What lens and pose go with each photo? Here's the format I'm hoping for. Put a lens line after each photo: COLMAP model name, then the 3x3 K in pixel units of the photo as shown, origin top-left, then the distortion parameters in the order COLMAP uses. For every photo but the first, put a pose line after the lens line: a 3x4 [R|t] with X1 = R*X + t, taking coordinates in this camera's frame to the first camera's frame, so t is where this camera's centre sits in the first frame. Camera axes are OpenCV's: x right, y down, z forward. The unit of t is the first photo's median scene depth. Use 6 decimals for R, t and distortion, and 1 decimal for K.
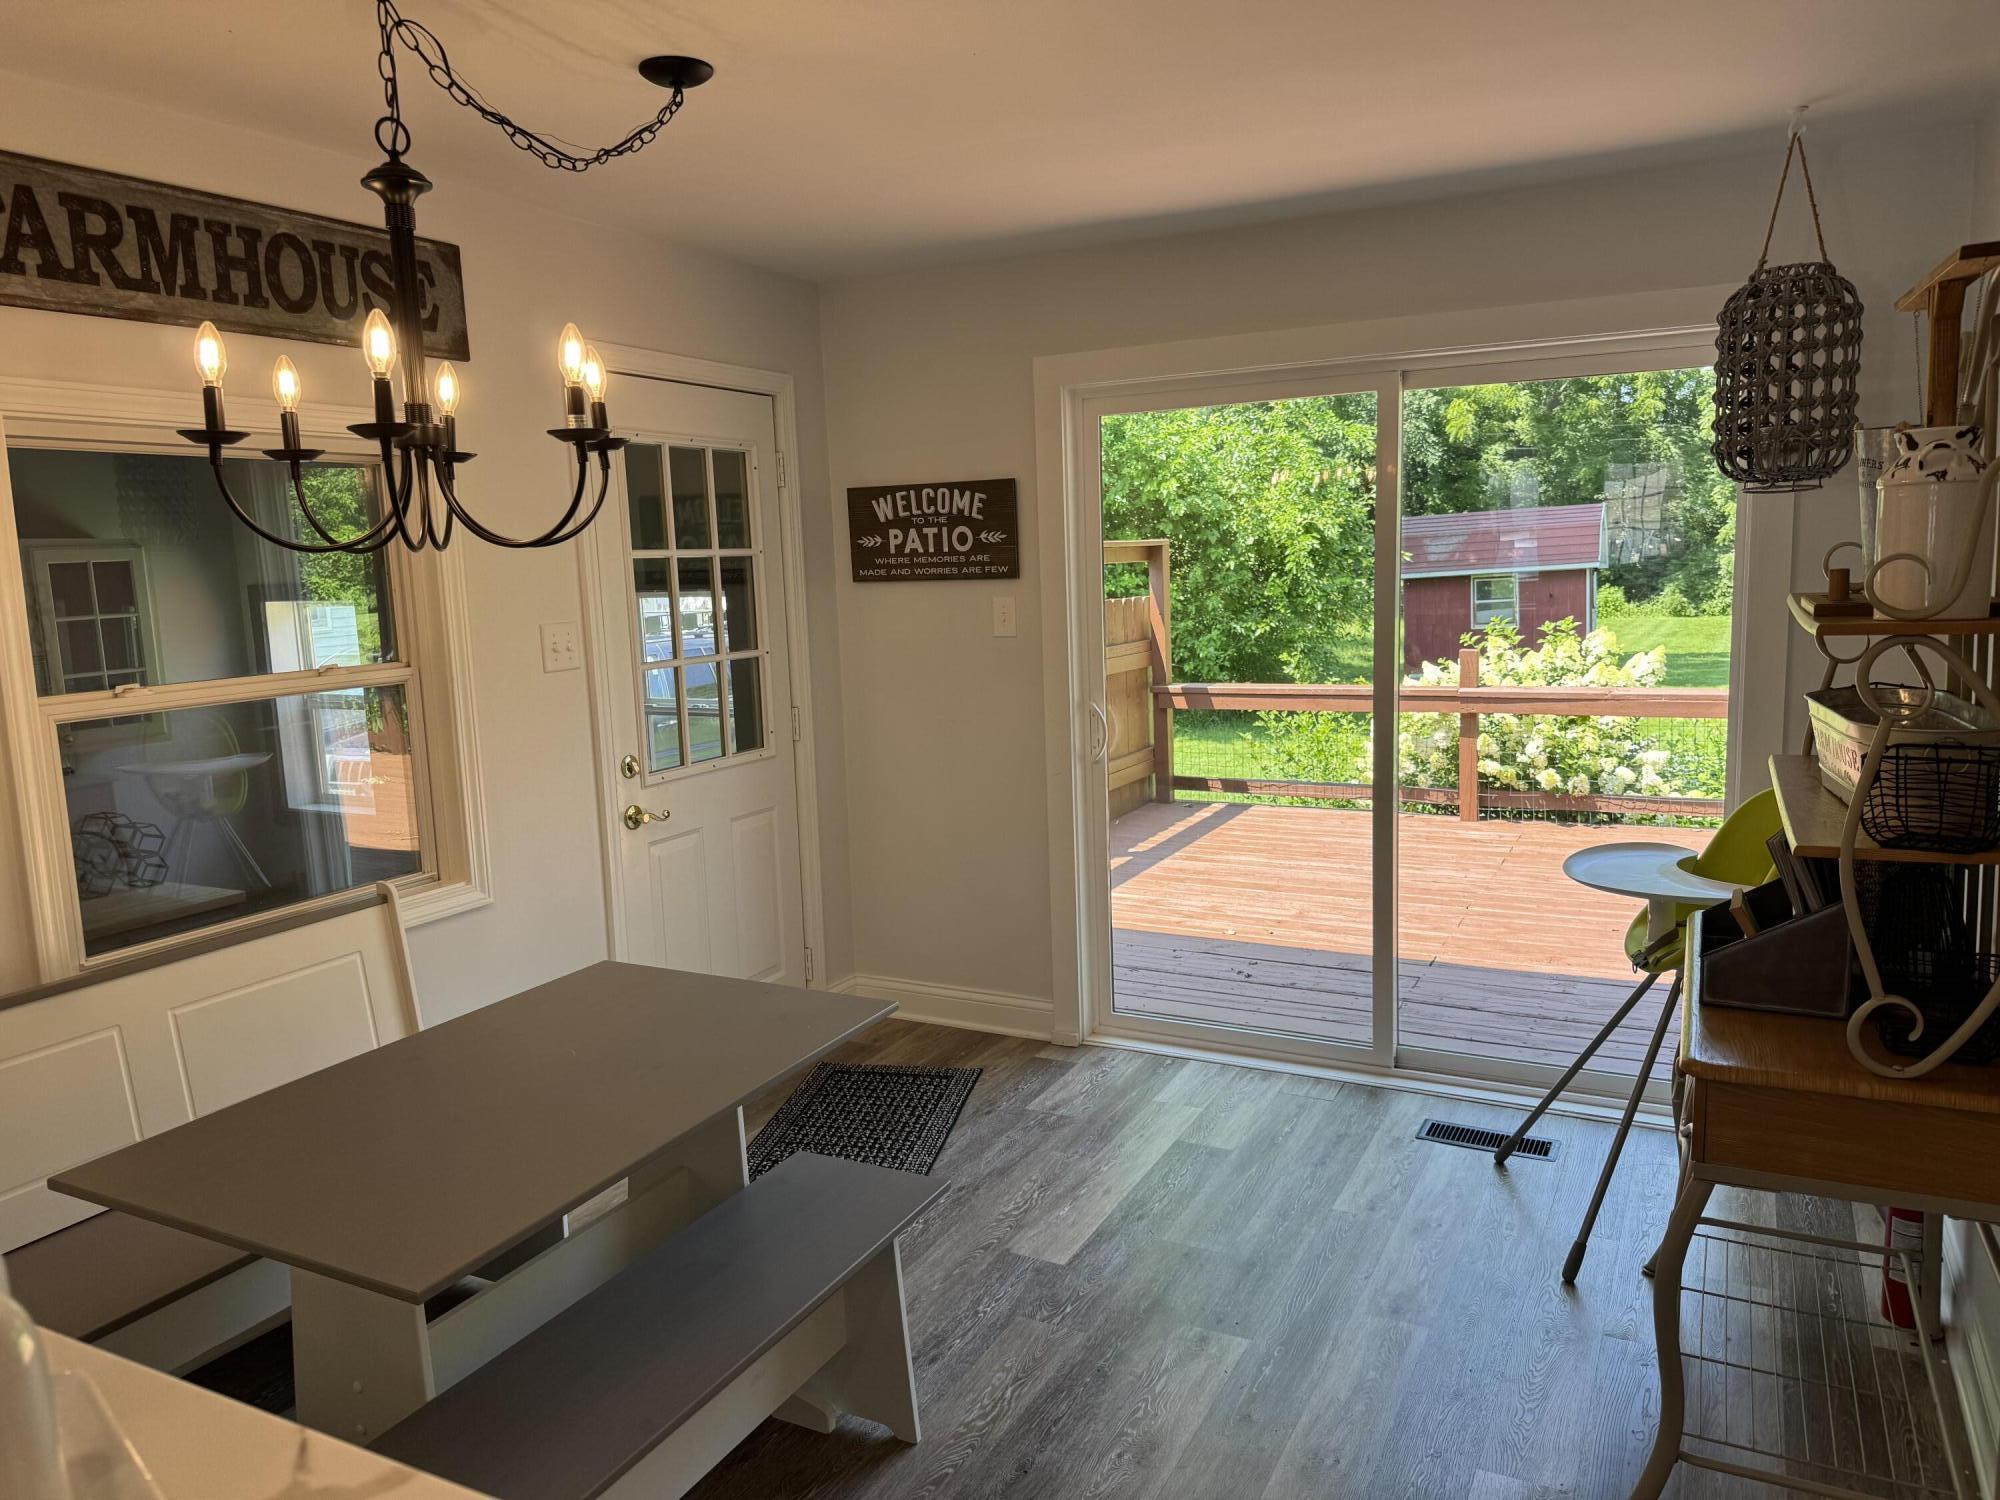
lens RADIAL K [[1409.7, 0, 1000.0], [0, 1409.7, 750.0], [0, 0, 1]] dist [0.113881, -0.175253]
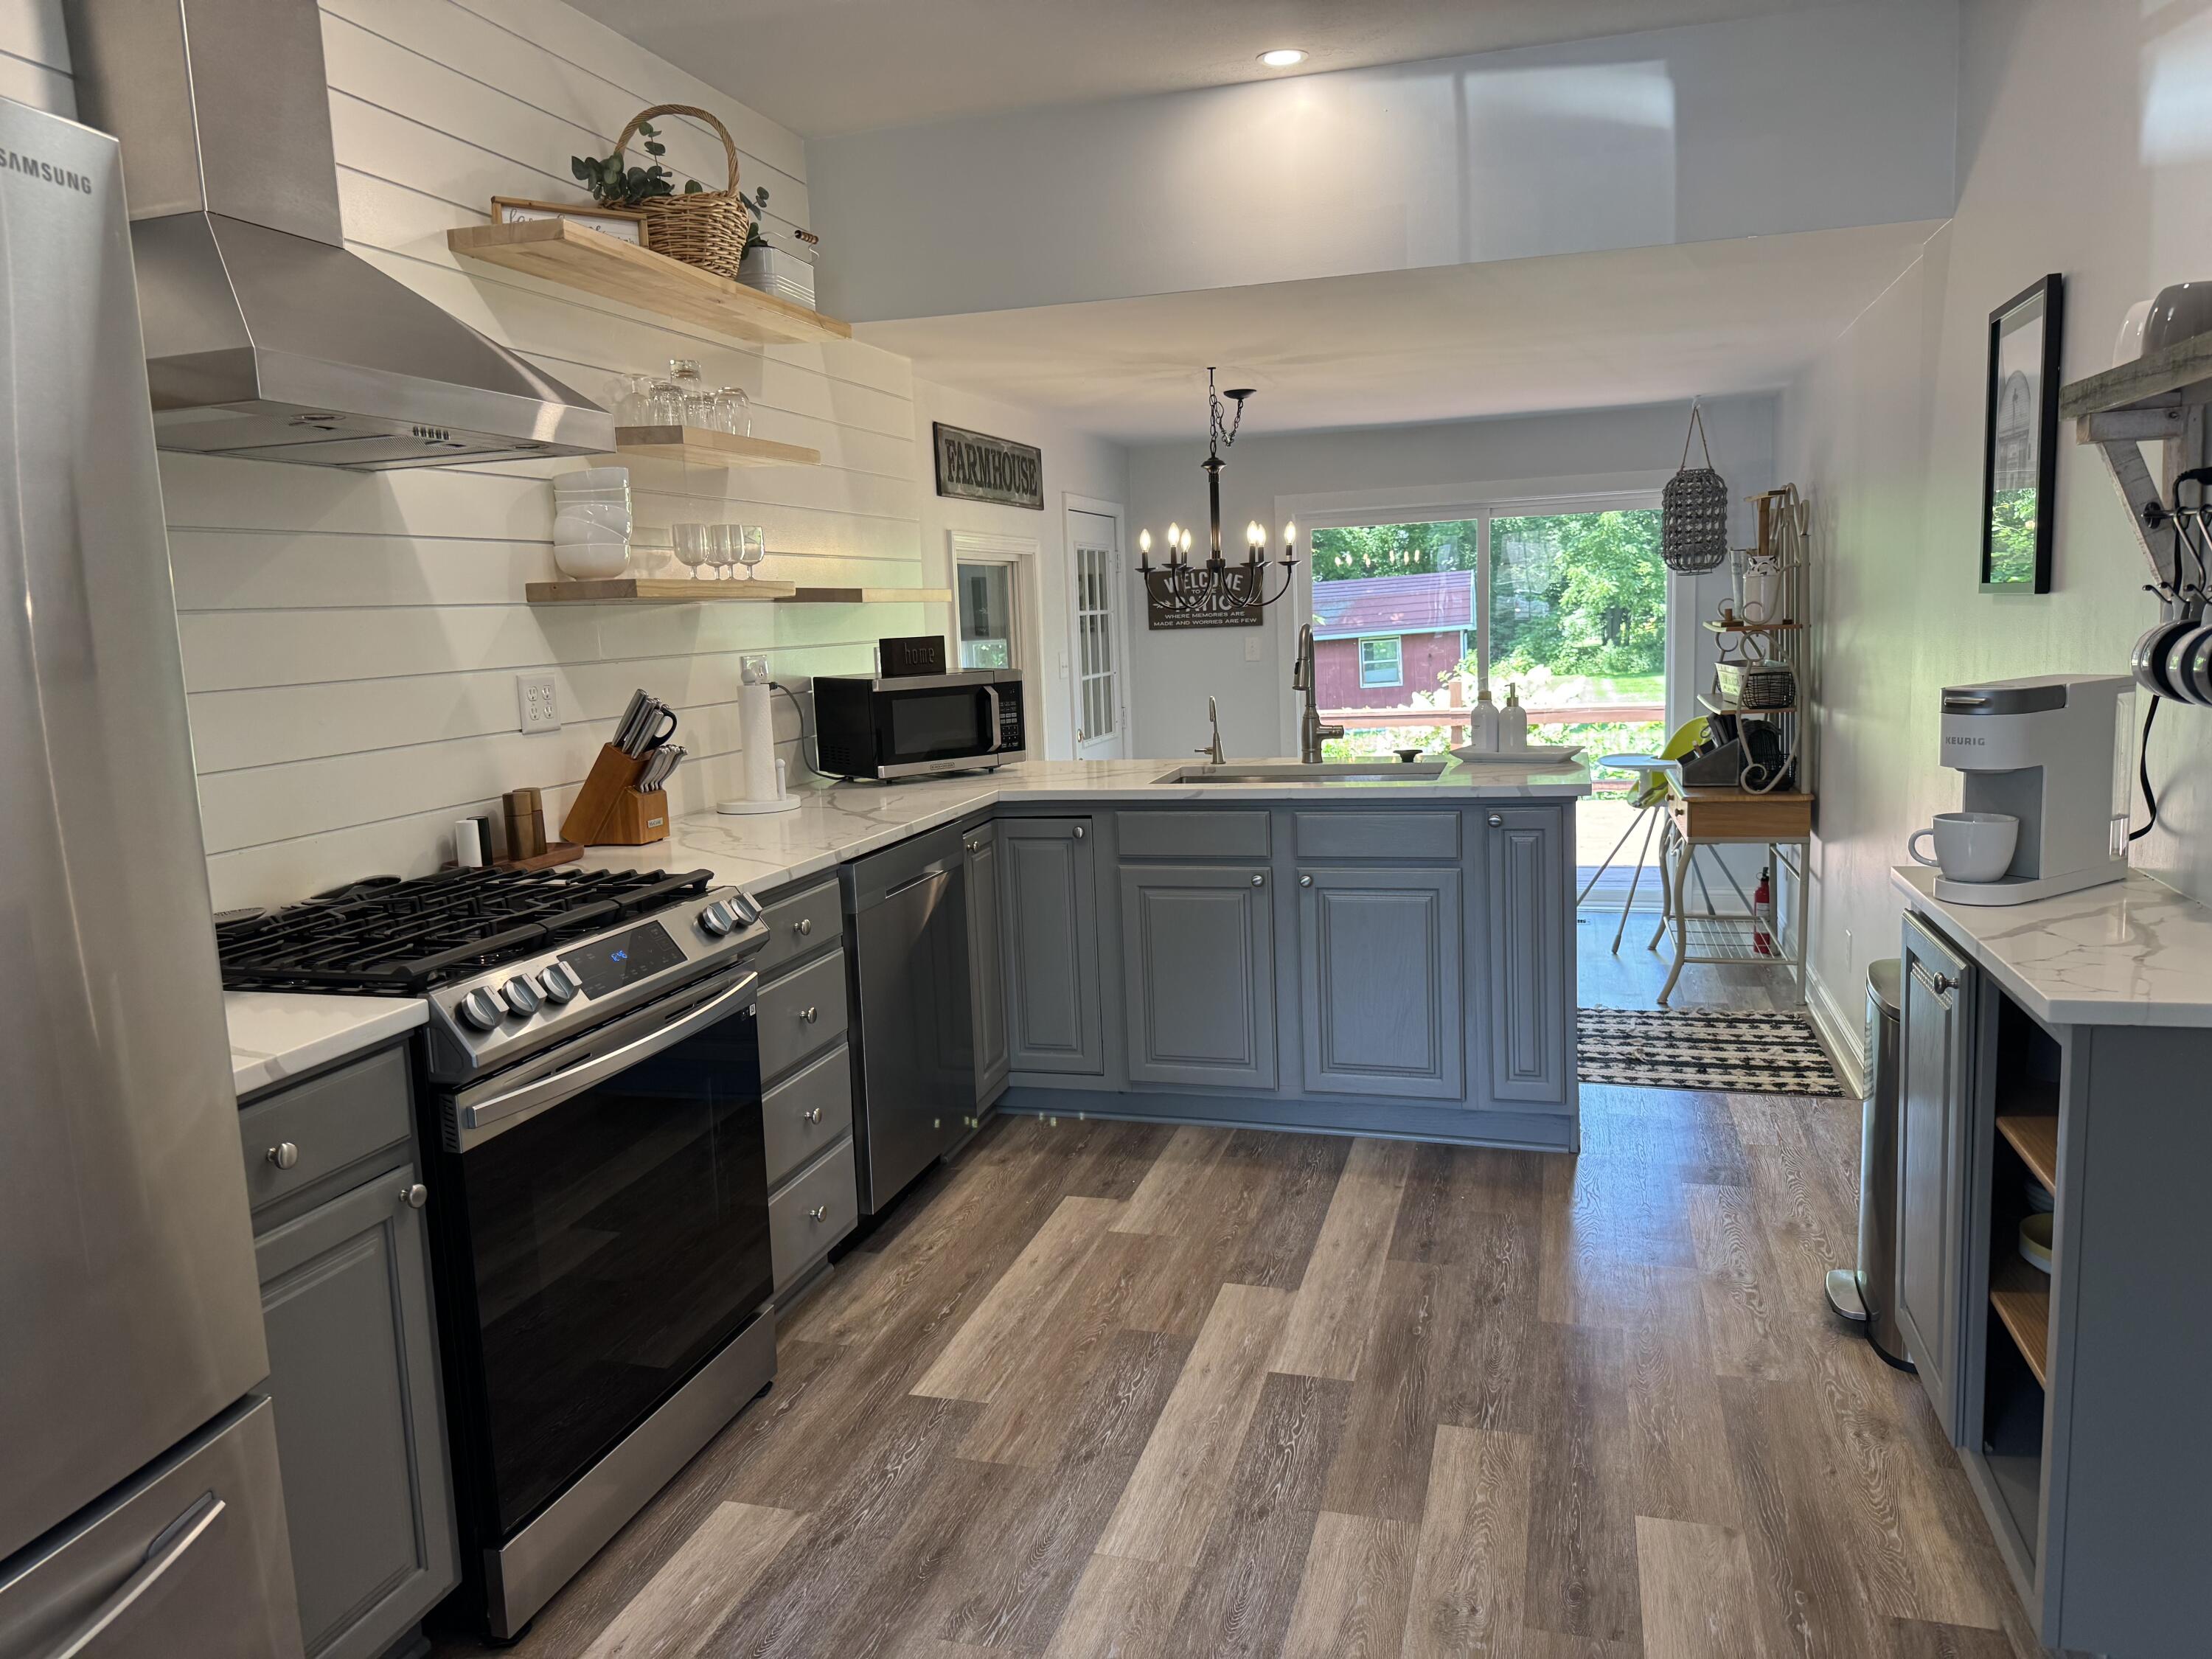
lens RADIAL K [[1546.2, 0, 1106.0], [0, 1546.2, 829.5], [0, 0, 1]] dist [0.054565, -0.168825]
pose [[0.982951, -0.038281, 0.179840, -0.253054], [0.039298, 0.999225, -0.002098, 0.057533], [-0.179620, 0.009130, 0.983694, -0.377247]]
